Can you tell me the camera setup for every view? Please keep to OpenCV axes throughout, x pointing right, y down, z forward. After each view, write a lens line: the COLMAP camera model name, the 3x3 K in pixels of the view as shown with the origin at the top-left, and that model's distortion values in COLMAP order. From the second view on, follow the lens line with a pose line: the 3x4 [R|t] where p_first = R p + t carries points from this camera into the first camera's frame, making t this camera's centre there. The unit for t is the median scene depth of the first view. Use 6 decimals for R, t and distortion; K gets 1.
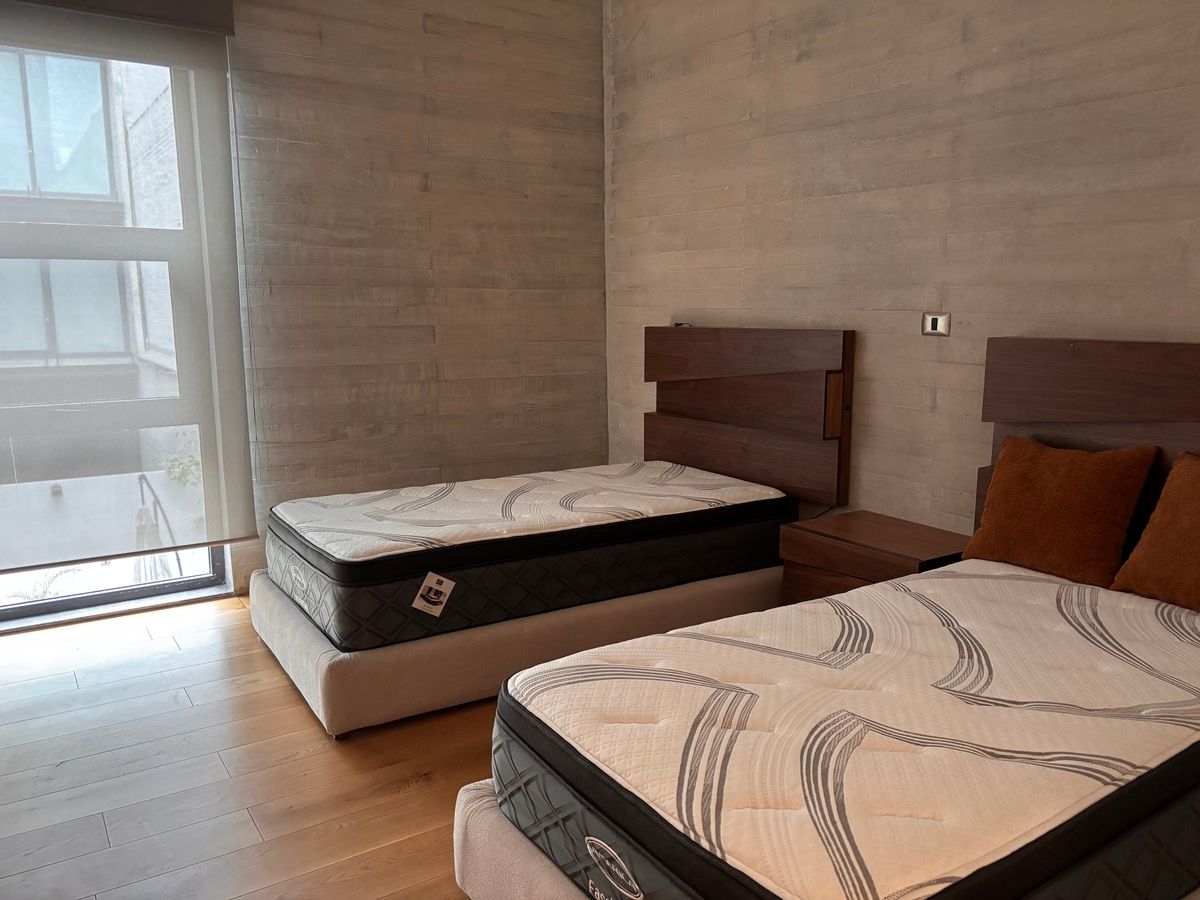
lens RADIAL K [[913.5, 0, 600.0], [0, 913.5, 450.0], [0, 0, 1]] dist [-0.004005, -0.001572]
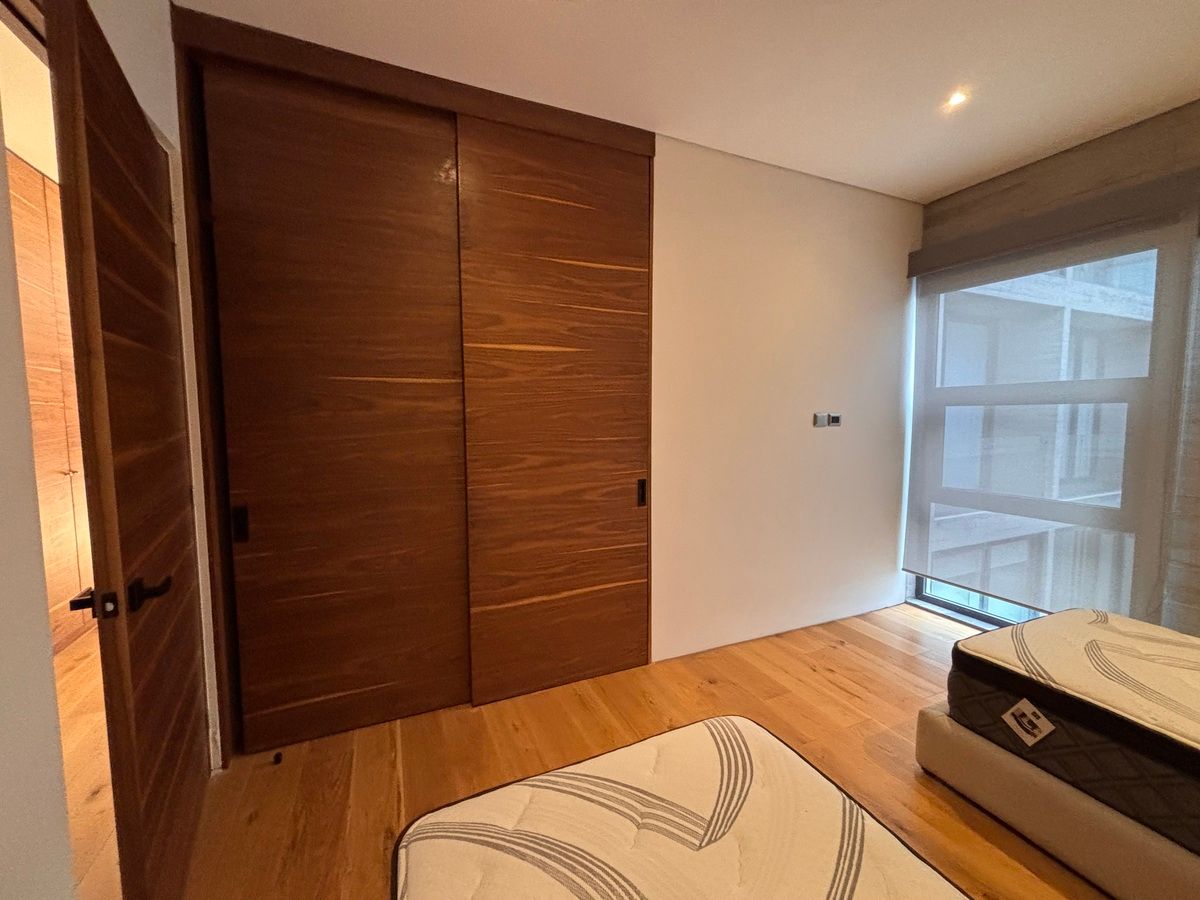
lens RADIAL K [[487.5, 0, 600.0], [0, 487.5, 450.0], [0, 0, 1]] dist [0.000377, -0.000238]
pose [[-0.163760, 0.083557, -0.982955, 0.423579], [-0.162577, 0.980496, 0.110433, -0.130518], [0.973012, 0.177890, -0.146982, 0.551040]]
